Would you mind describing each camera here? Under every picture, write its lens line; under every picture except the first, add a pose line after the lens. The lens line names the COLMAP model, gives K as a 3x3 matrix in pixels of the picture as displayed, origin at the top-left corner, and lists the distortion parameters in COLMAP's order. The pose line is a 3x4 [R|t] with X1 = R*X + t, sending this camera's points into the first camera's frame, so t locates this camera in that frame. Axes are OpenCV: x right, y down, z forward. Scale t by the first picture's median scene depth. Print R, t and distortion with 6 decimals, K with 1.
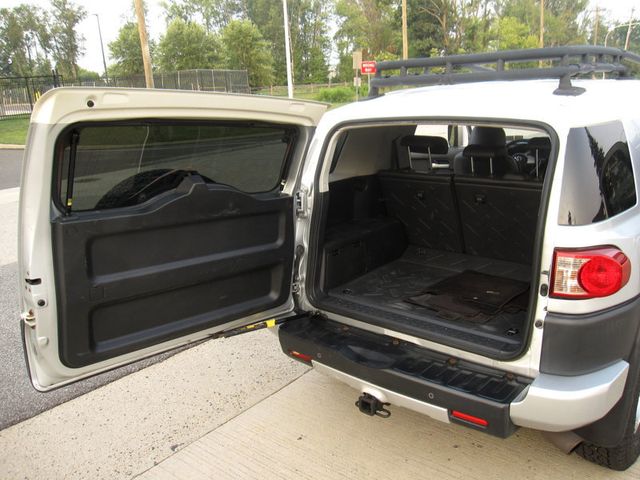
lens RADIAL K [[536.6, 0, 320.9], [0, 536.6, 240.6], [0, 0, 1]] dist [-0.070405, 0.031475]
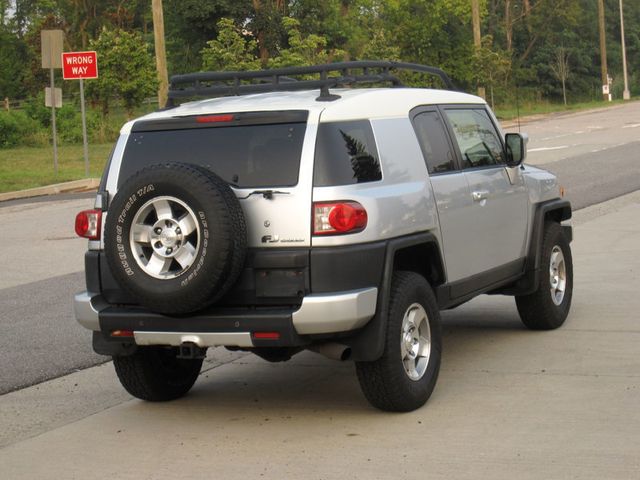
lens RADIAL K [[1541.2, 0, 318.8], [0, 1541.2, 240.3], [0, 0, 1]] dist [-0.225773, 0.000000]
pose [[0.967005, -0.031590, 0.252789, -0.369095], [0.080189, 0.979587, -0.184336, 0.540972], [-0.241806, 0.198525, 0.949799, -1.804832]]
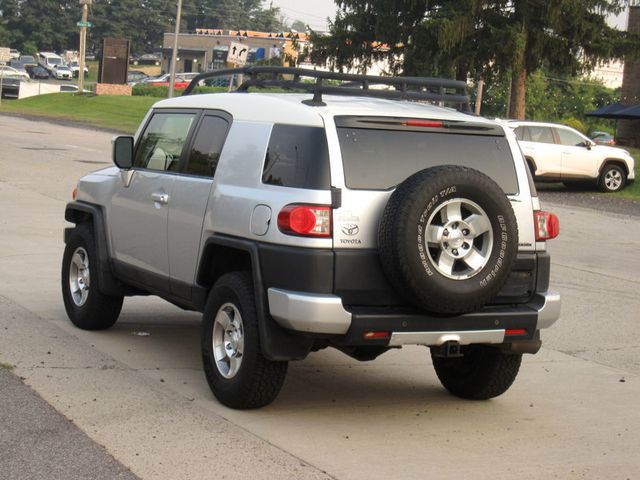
lens RADIAL K [[1541.2, 0, 320.5], [0, 1541.2, 239.9], [0, 0, 1]] dist [-0.225773, 0.000000]
pose [[0.359686, -0.009901, 0.933021, -2.495447], [0.173402, 0.983234, -0.056414, 0.153020], [-0.916819, 0.182079, 0.355372, -0.028541]]
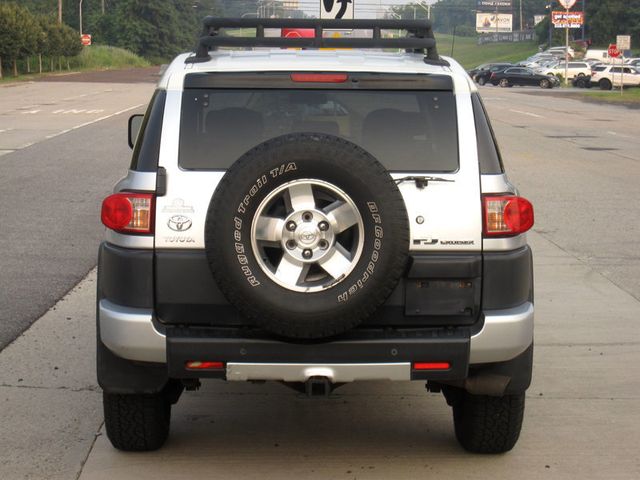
lens RADIAL K [[1541.2, 0, 319.7], [0, 1541.2, 239.0], [0, 0, 1]] dist [-0.225773, 0.000000]
pose [[0.736873, -0.016845, 0.675821, -1.227695], [0.136344, 0.982850, -0.124163, 0.284069], [-0.662139, 0.183636, 0.726532, -0.688031]]
